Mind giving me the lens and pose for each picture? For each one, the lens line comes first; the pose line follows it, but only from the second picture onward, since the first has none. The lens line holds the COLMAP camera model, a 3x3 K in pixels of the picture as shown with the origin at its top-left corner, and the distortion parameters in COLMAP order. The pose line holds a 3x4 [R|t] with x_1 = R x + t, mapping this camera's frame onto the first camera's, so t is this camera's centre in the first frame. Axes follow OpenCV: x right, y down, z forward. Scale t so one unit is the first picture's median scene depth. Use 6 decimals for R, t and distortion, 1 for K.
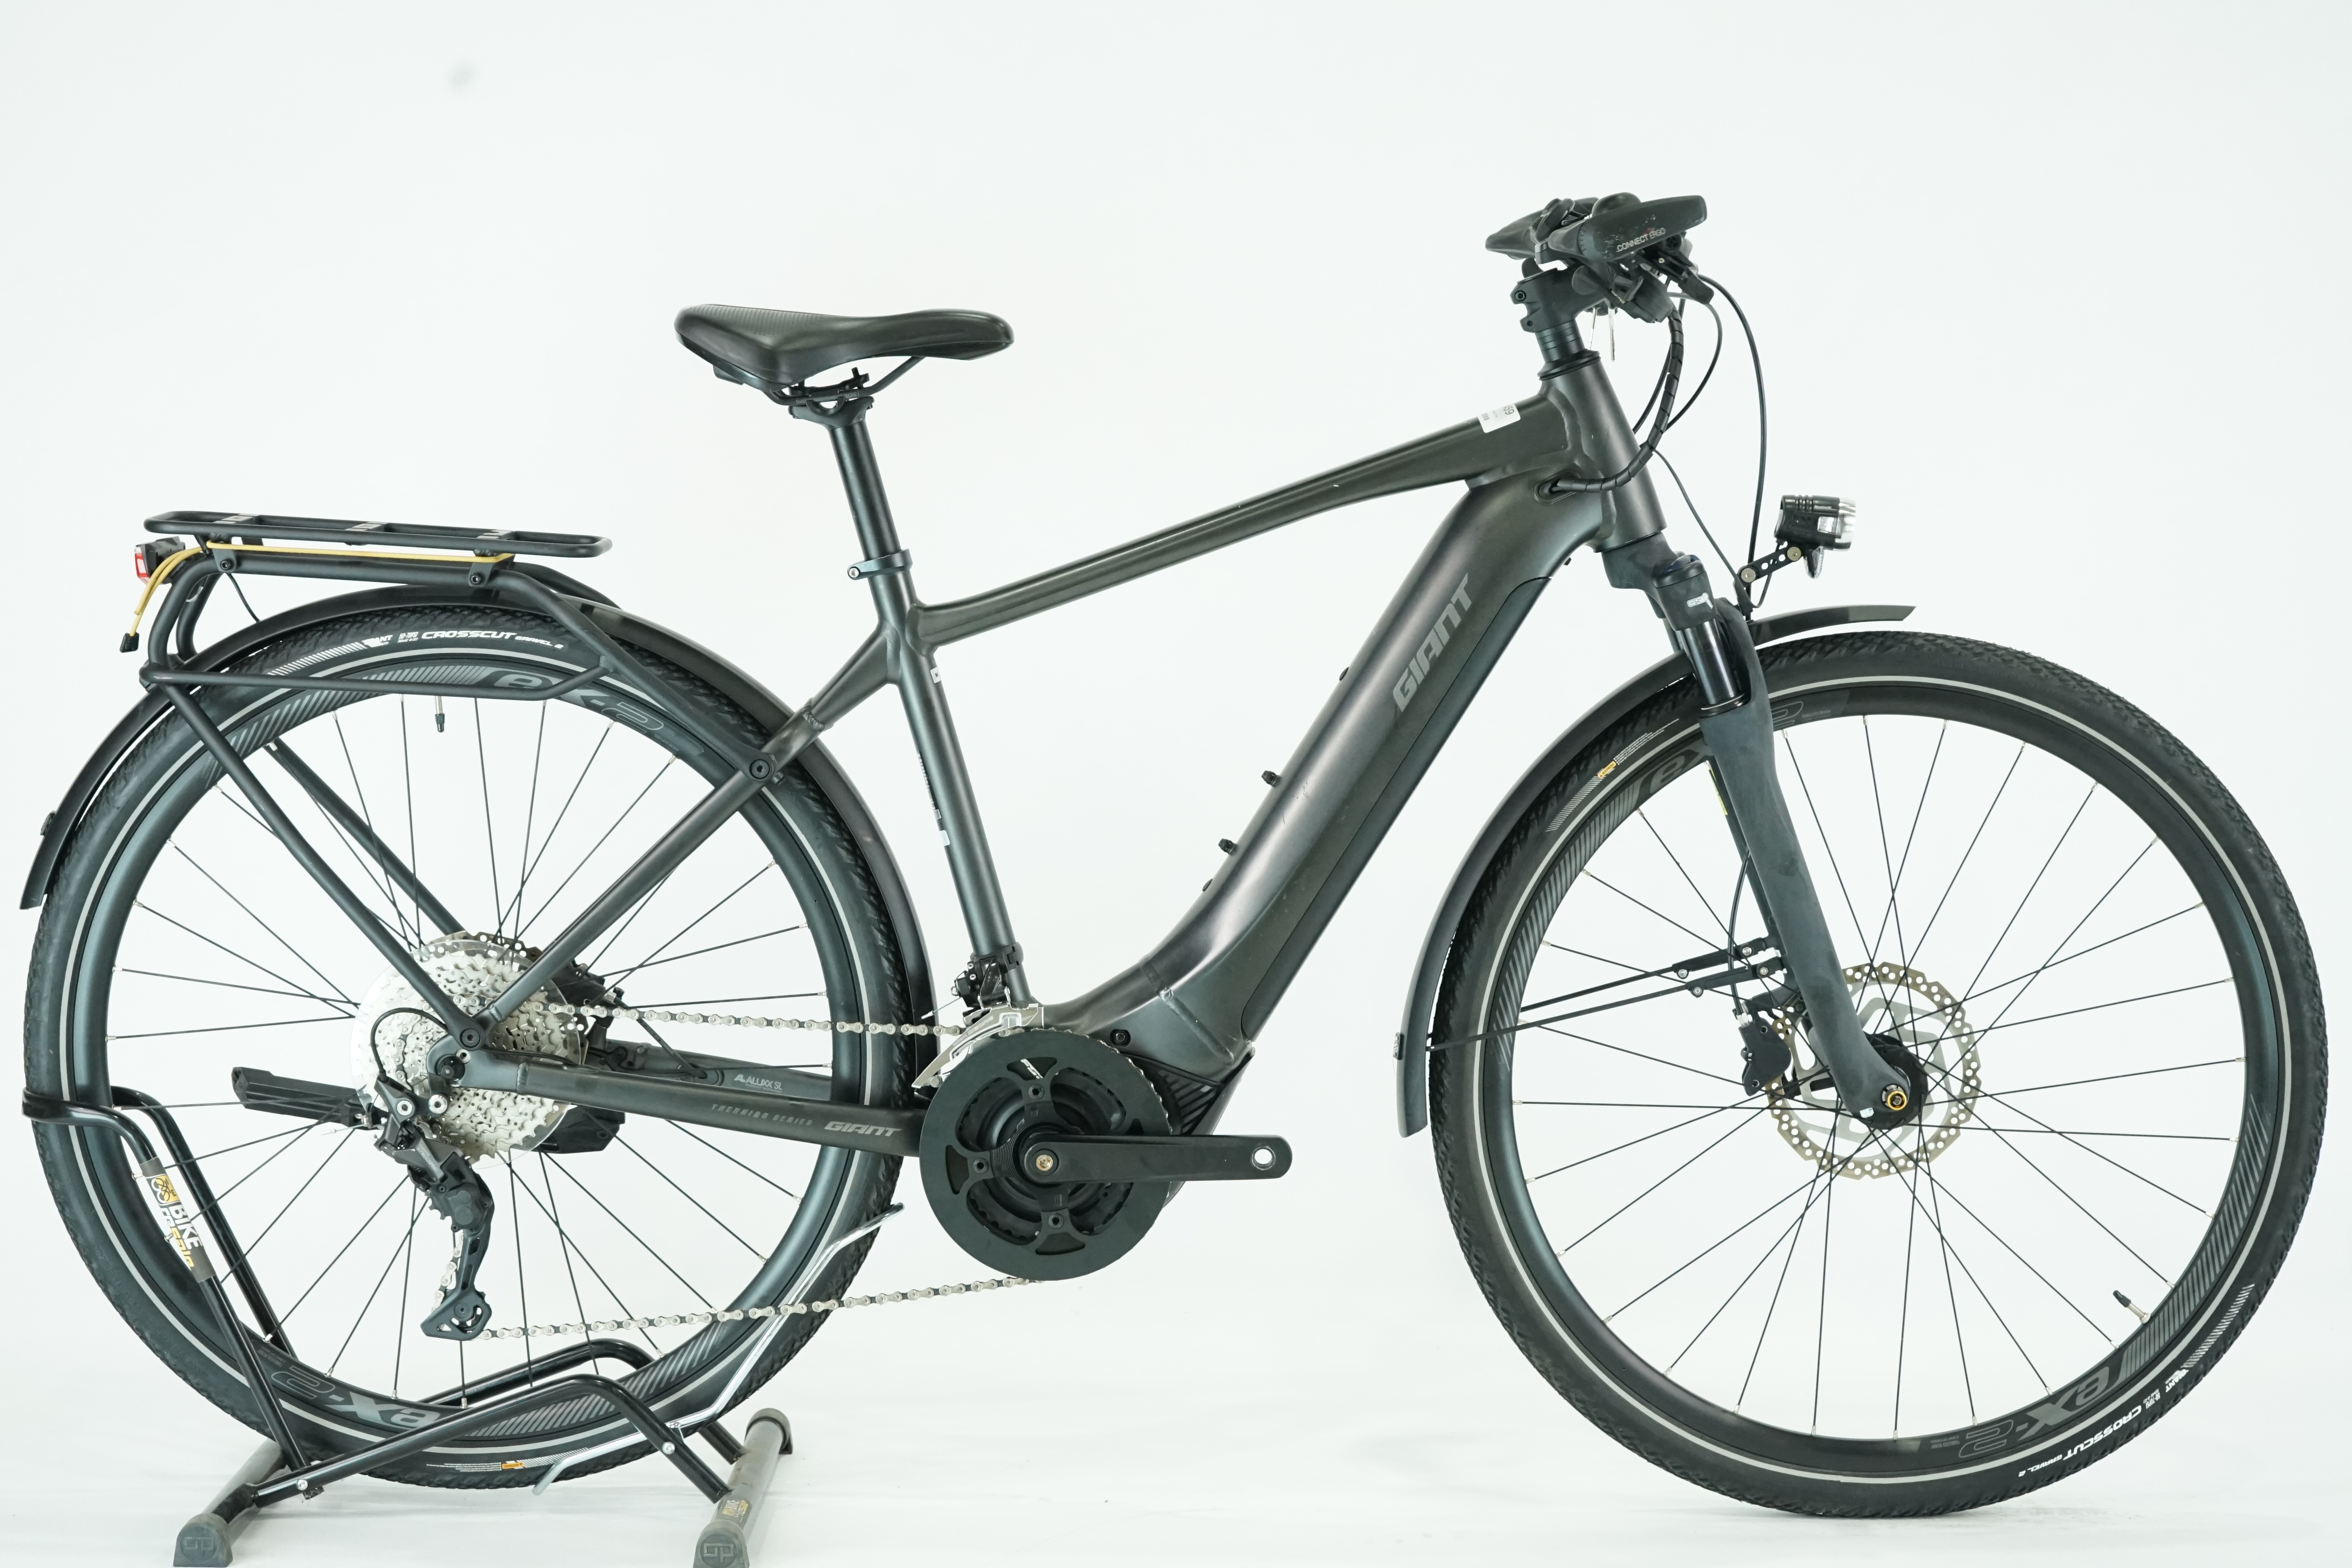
lens RADIAL K [[4696.0, 0, 1176.0], [0, 4696.0, 784.0], [0, 0, 1]] dist [-0.055889, -0.066382]
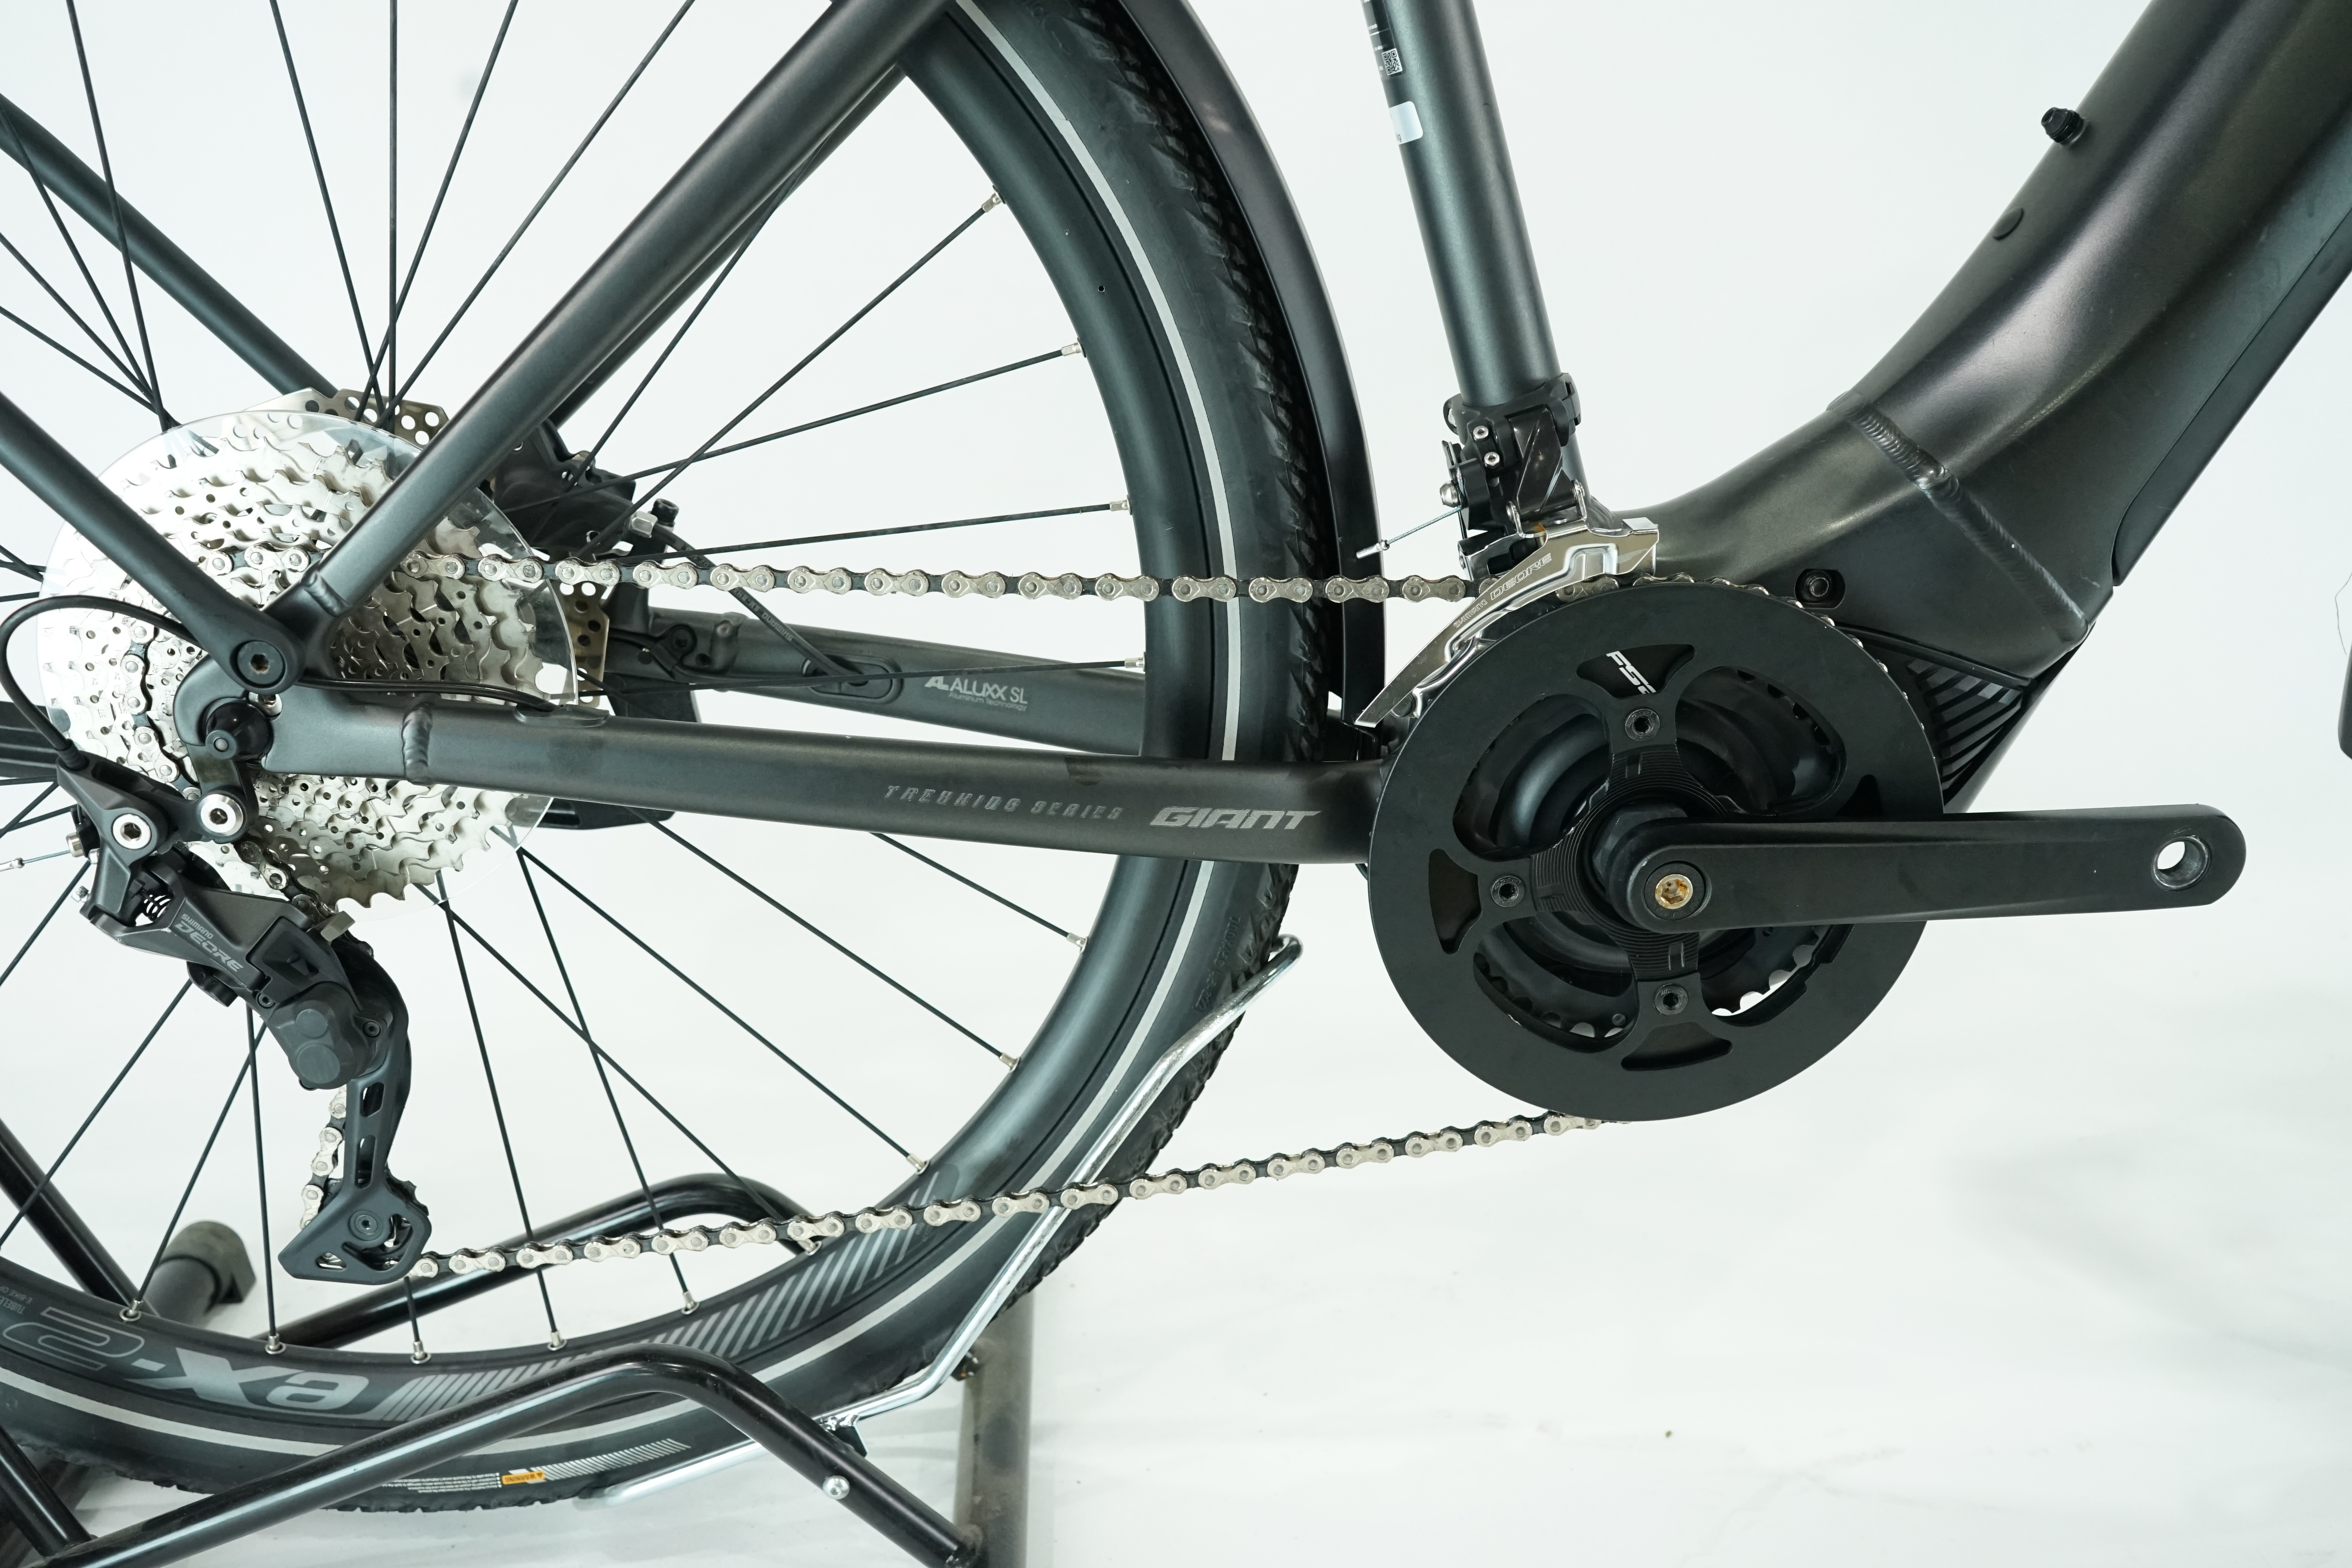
lens RADIAL K [[2081.4, 0, 1176.0], [0, 2081.4, 784.0], [0, 0, 1]] dist [0.007761, 0.001078]
pose [[0.997951, -0.042544, 0.047779, -0.080989], [0.030750, 0.973891, 0.224924, 0.026477], [-0.056101, -0.222994, 0.973204, 0.807723]]
